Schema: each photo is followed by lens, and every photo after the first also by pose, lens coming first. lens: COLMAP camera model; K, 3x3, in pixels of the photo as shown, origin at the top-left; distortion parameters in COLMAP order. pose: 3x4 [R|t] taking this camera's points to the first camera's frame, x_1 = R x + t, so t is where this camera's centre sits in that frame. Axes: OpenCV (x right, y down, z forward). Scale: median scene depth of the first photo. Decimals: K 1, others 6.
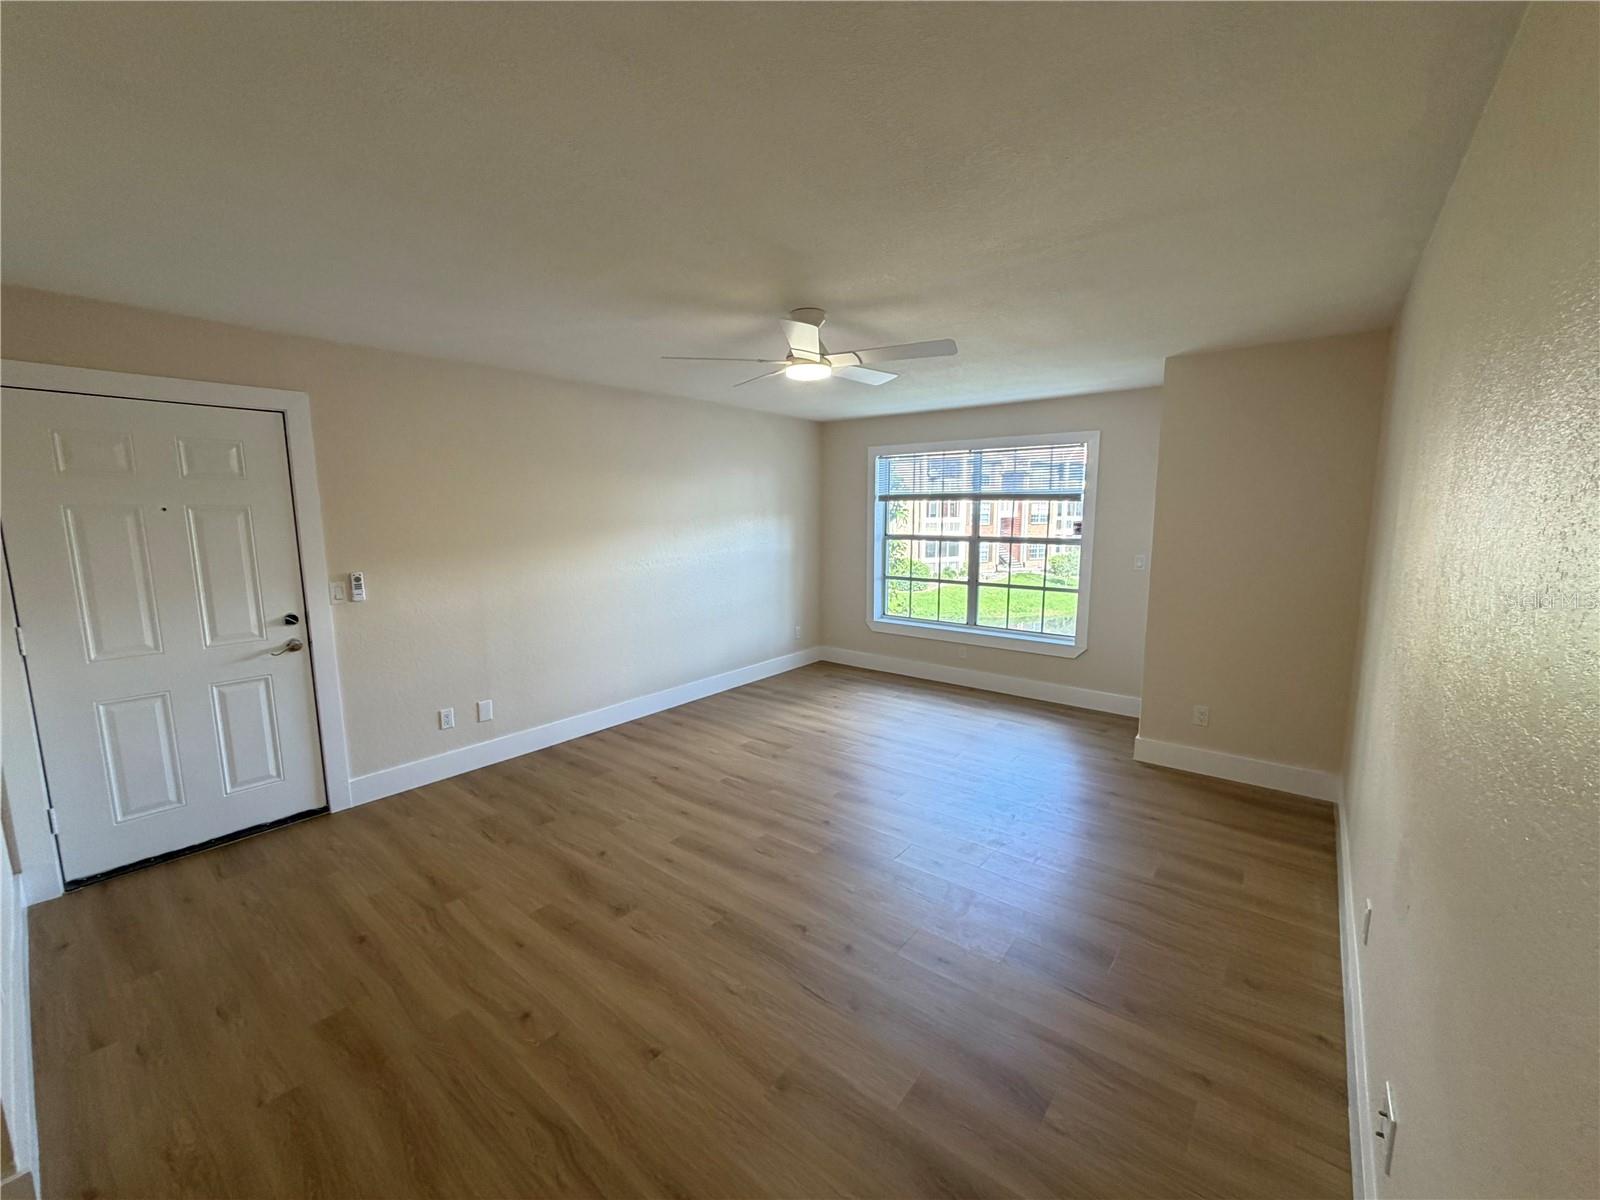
lens RADIAL K [[642.1, 0, 800.0], [0, 642.1, 600.0], [0, 0, 1]] dist [-0.000937, 0.000408]
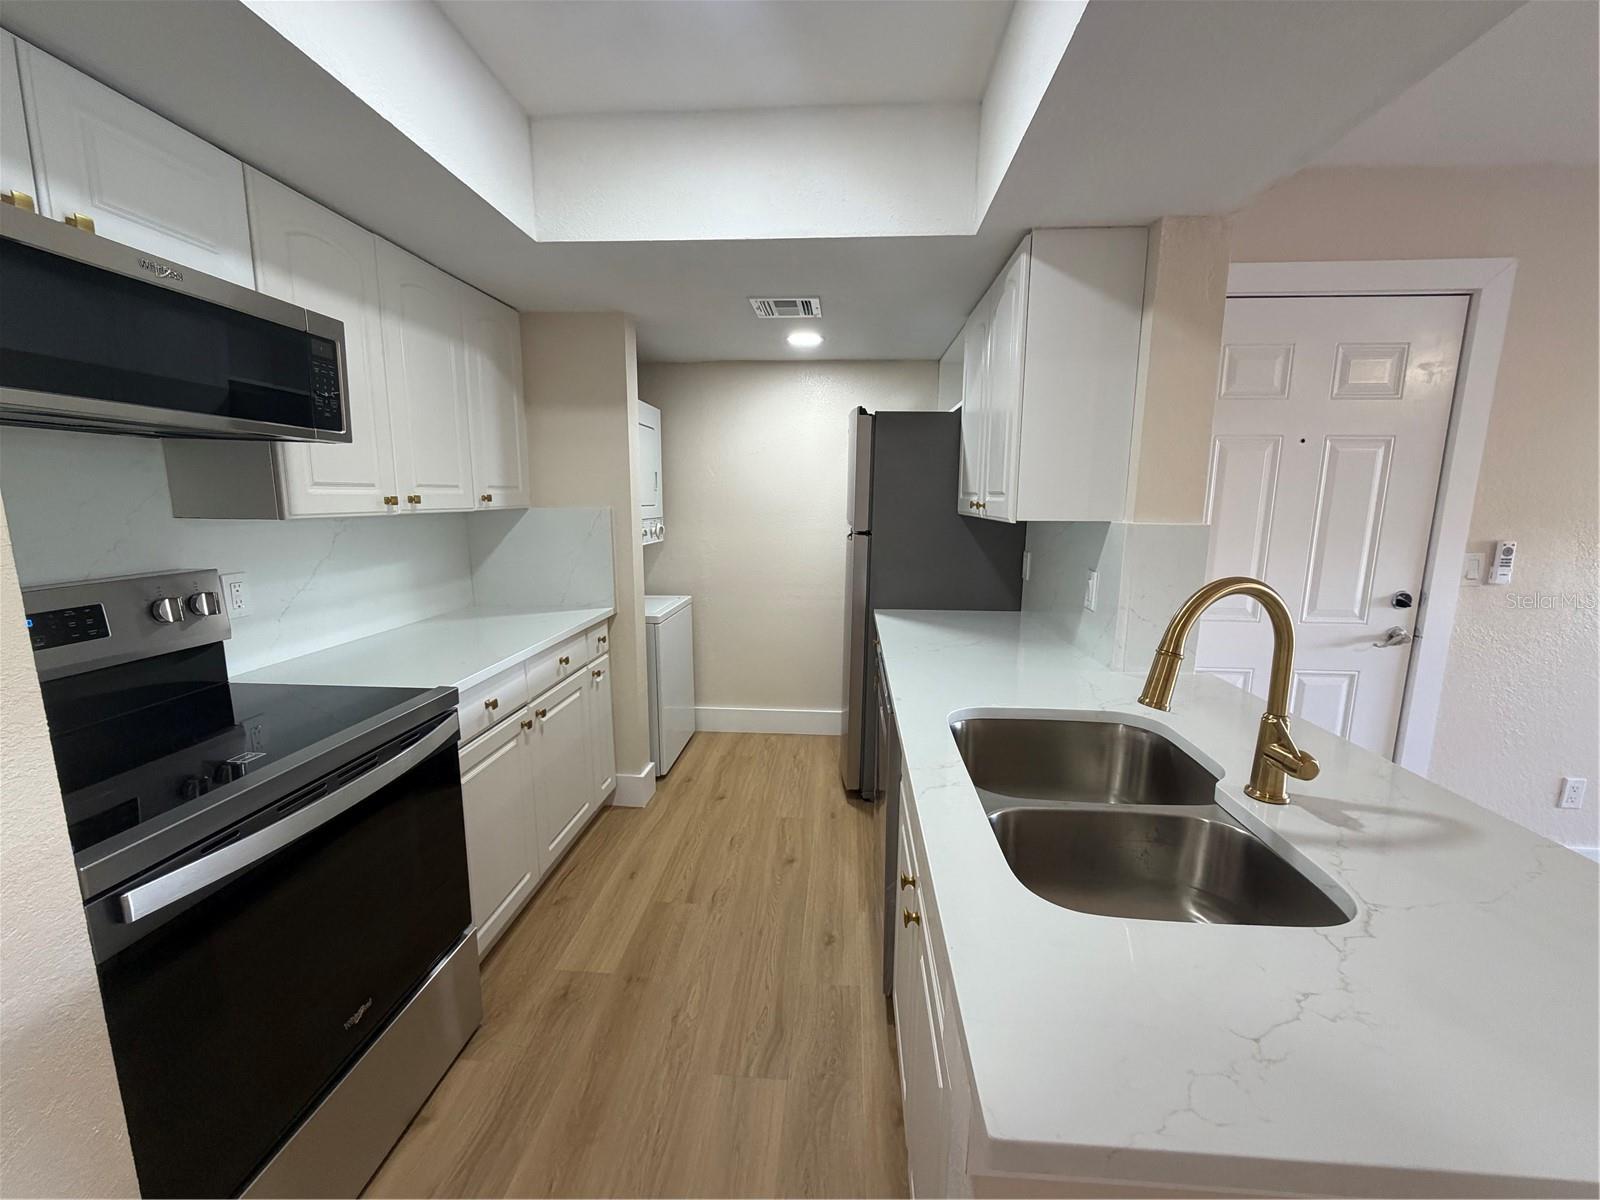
lens RADIAL K [[642.1, 0, 800.0], [0, 642.1, 600.0], [0, 0, 1]] dist [-0.000937, 0.000408]
pose [[0.568407, 0.142025, -0.810397, -0.589062], [-0.125385, 0.988436, 0.085283, 0.052428], [0.813137, 0.053137, 0.579641, 0.053252]]
